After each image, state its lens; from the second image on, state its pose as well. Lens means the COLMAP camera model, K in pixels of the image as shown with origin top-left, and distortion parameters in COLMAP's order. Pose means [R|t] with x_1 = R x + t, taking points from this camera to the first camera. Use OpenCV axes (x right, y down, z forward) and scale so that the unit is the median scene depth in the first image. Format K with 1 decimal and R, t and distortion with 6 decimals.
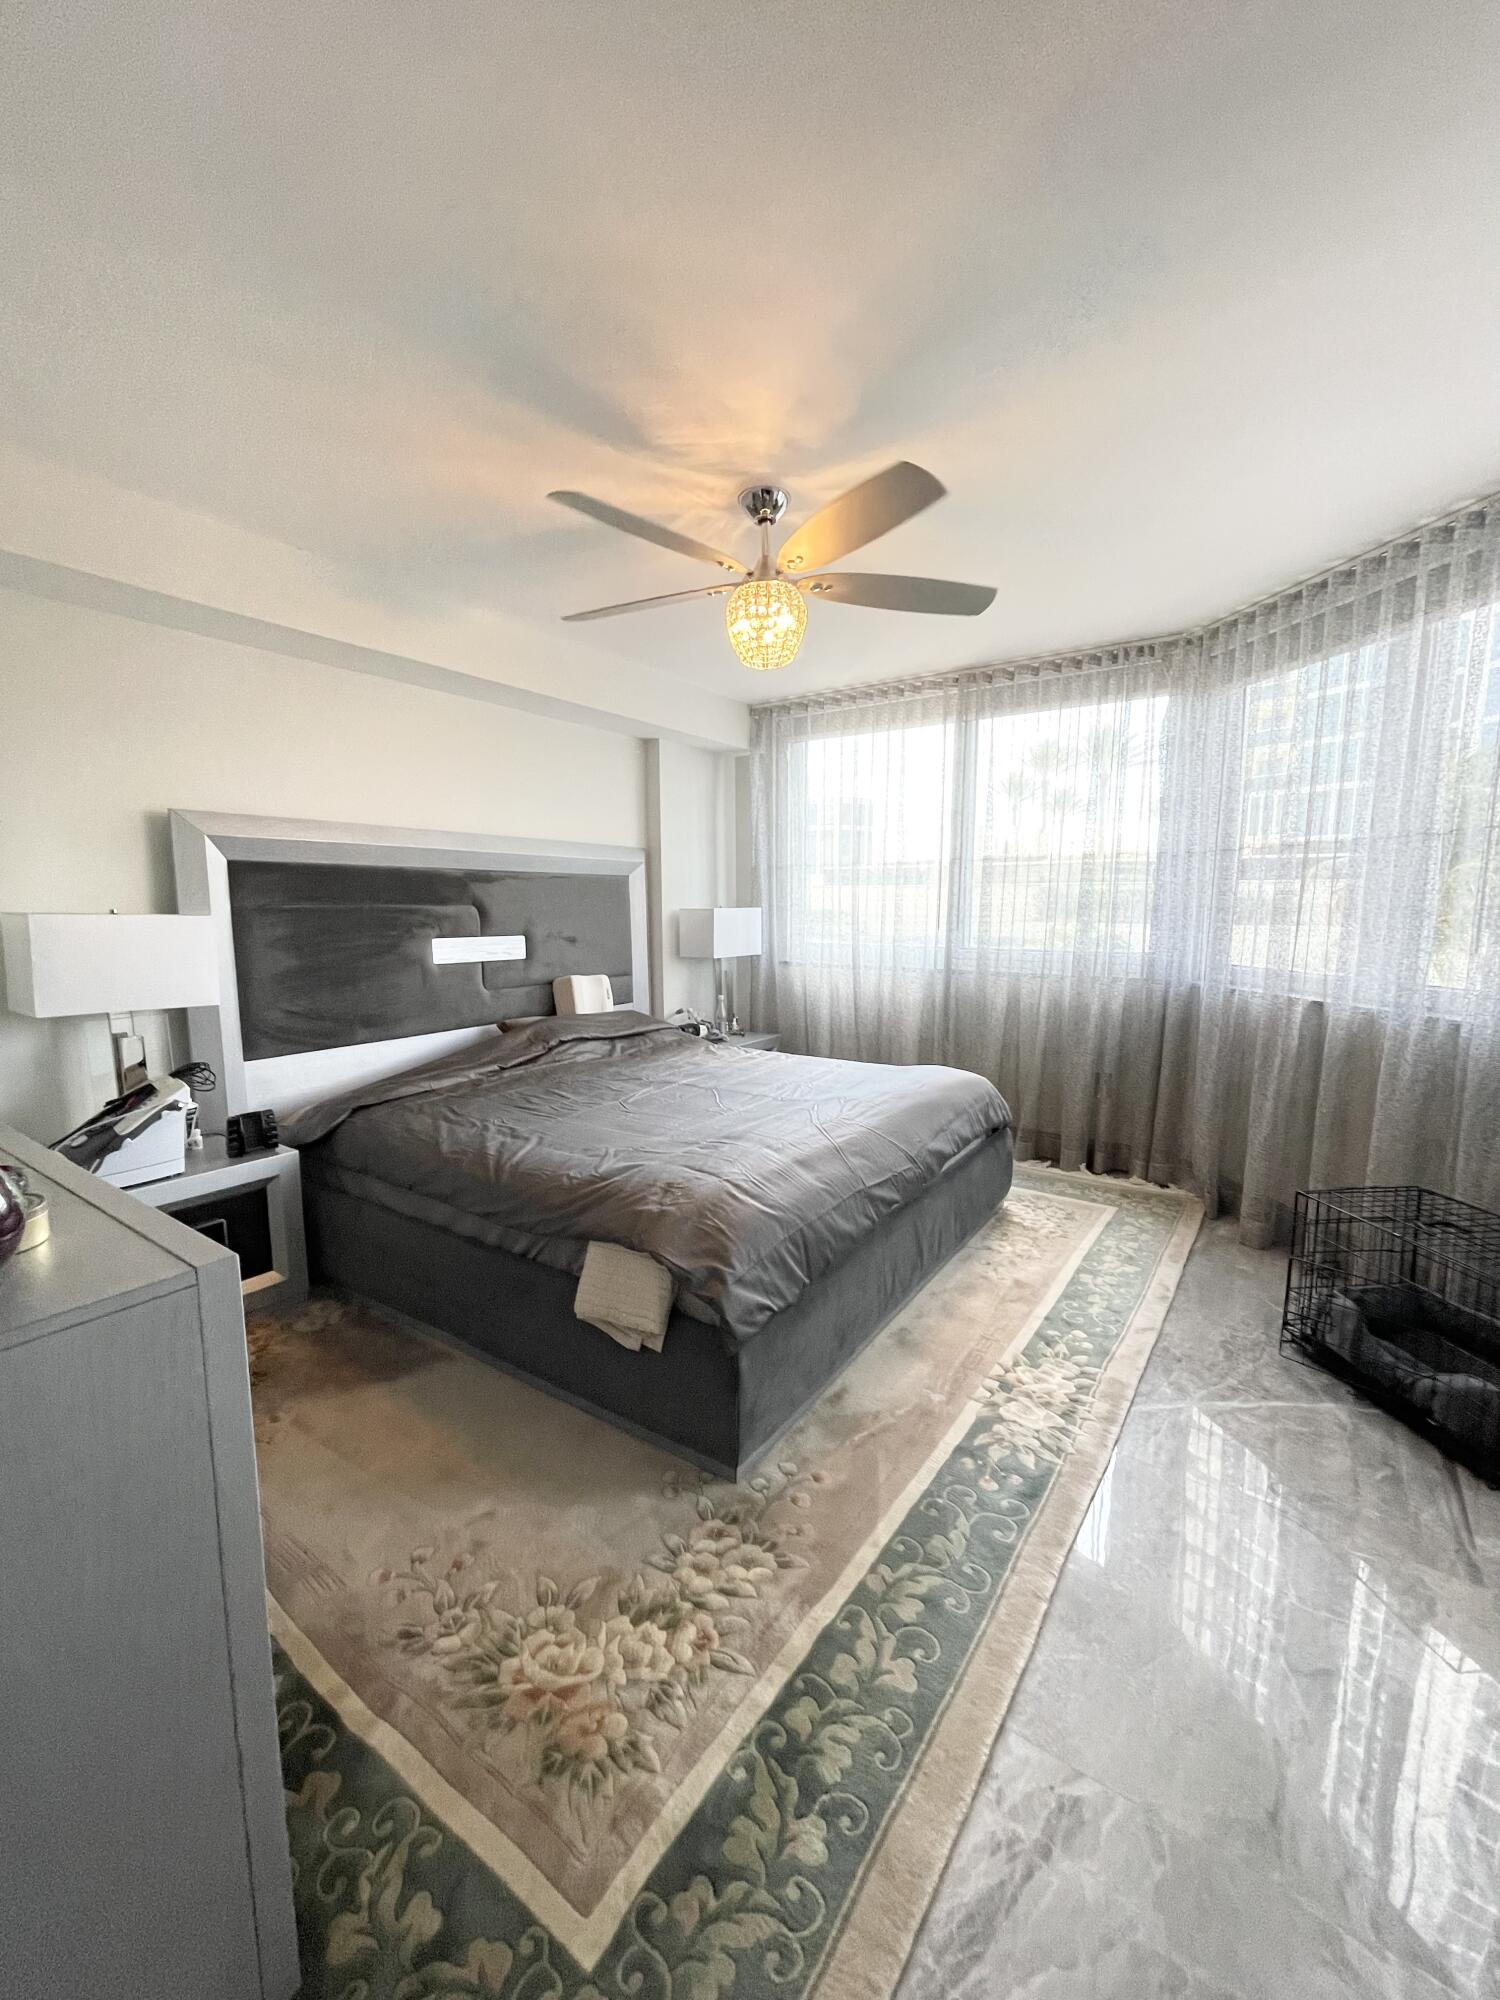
lens RADIAL K [[818.2, 0, 749.5], [0, 818.2, 1004.4], [0, 0, 1]] dist [0.000269, -0.000997]
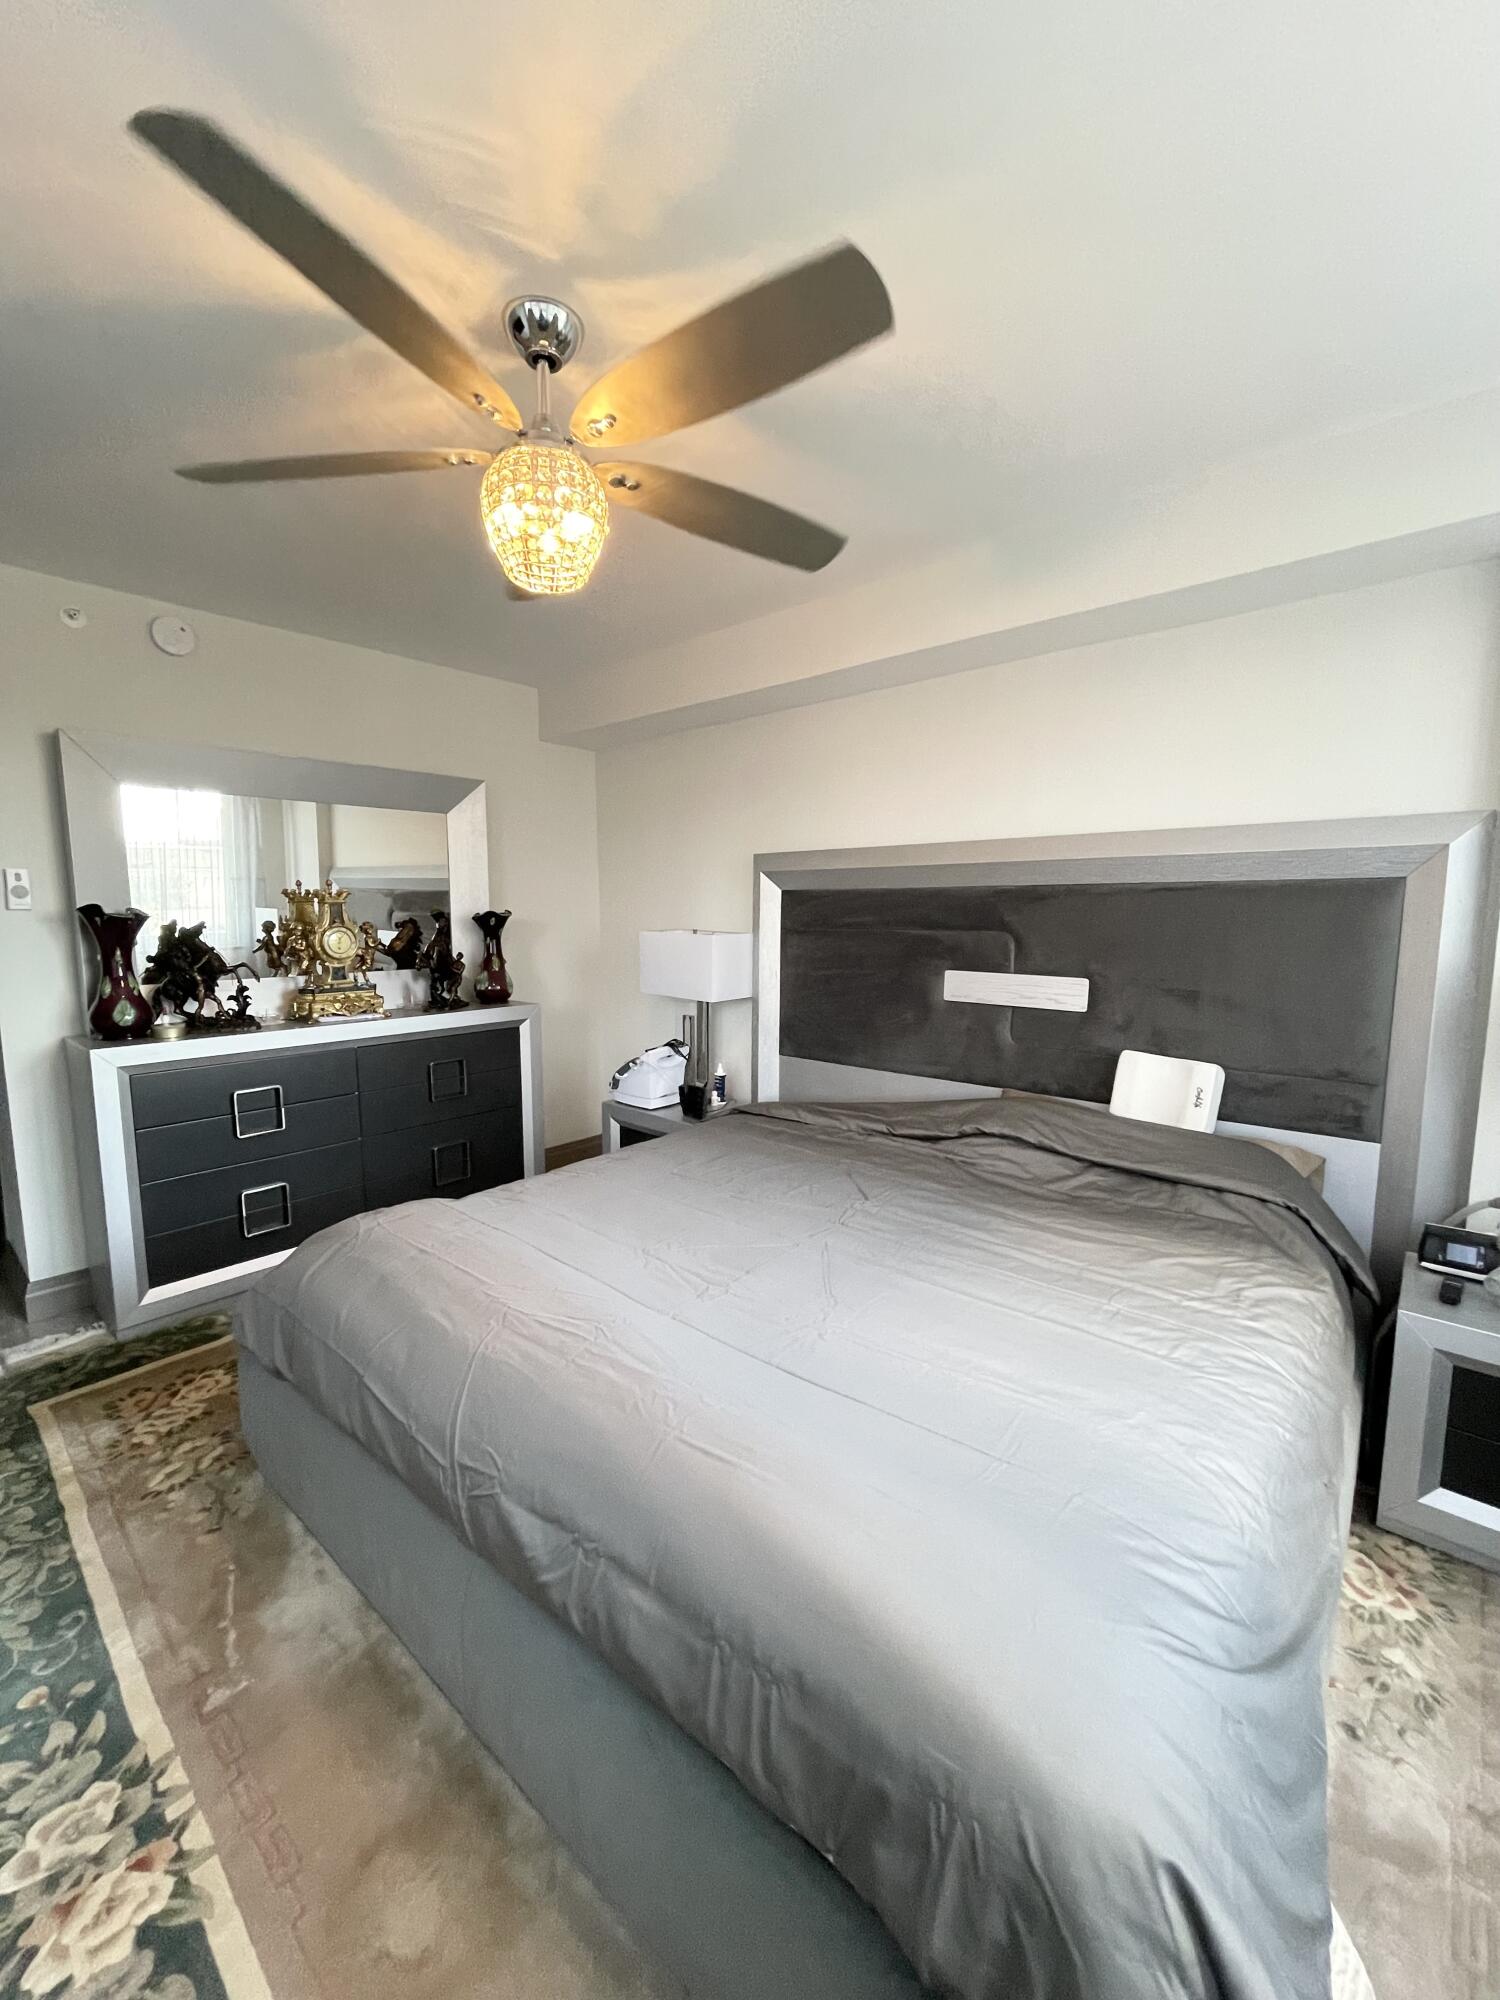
lens RADIAL K [[818.2, 0, 748.1], [0, 818.2, 1007.7], [0, 0, 1]] dist [0.000269, -0.000997]
pose [[-0.128683, 0.116108, -0.984865, 0.756162], [-0.123748, 0.983480, 0.132113, -0.202075], [0.983935, 0.138875, -0.112189, 1.412935]]
